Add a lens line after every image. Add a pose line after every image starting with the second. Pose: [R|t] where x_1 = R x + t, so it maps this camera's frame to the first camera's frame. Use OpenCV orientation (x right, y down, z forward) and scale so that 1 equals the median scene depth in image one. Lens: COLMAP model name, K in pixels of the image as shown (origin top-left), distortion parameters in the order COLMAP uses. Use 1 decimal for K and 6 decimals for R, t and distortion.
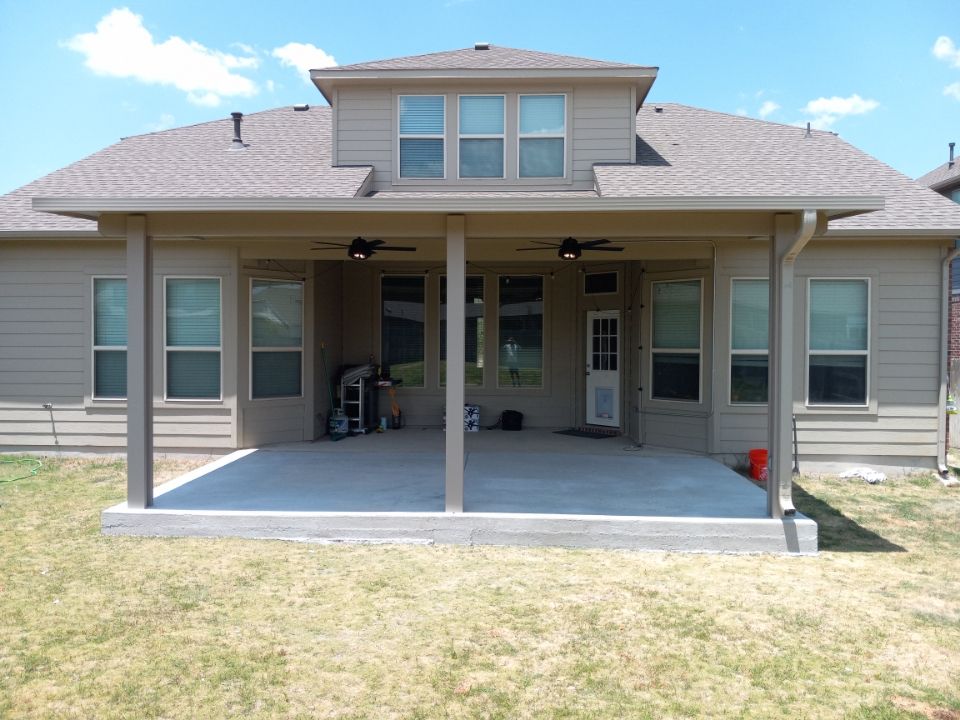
lens RADIAL K [[746.3, 0, 480.0], [0, 746.3, 360.0], [0, 0, 1]] dist [0.097011, -0.148278]
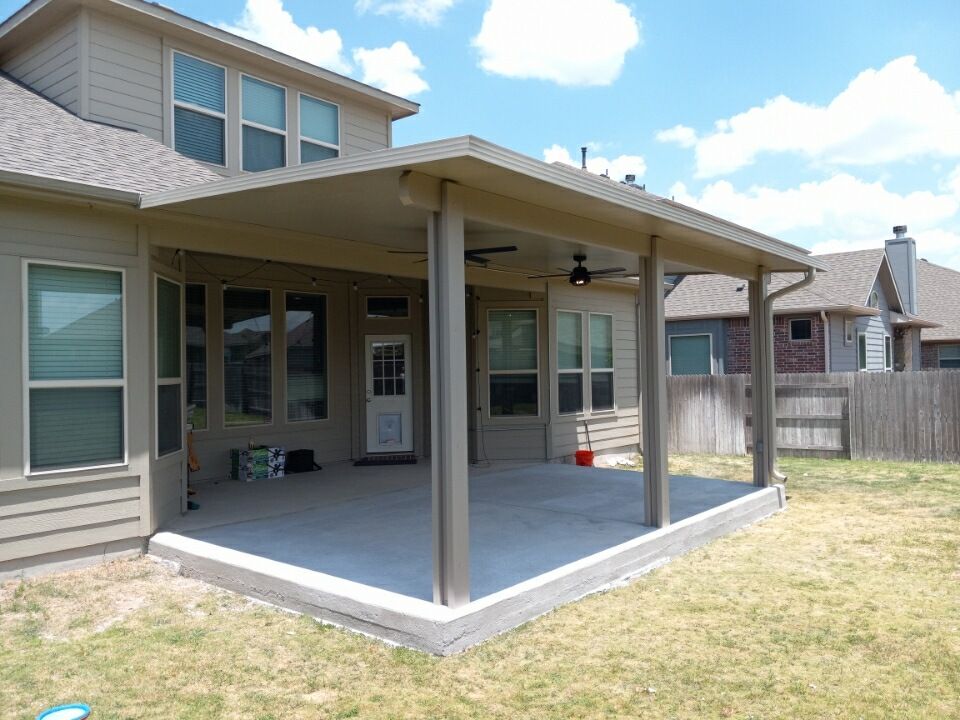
lens RADIAL K [[746.3, 0, 480.0], [0, 746.3, 360.0], [0, 0, 1]] dist [0.097011, -0.148278]
pose [[0.606775, -0.006663, 0.794845, -0.666362], [0.040762, 0.998910, -0.022744, -0.006923], [-0.793828, 0.046200, 0.606386, 0.375808]]
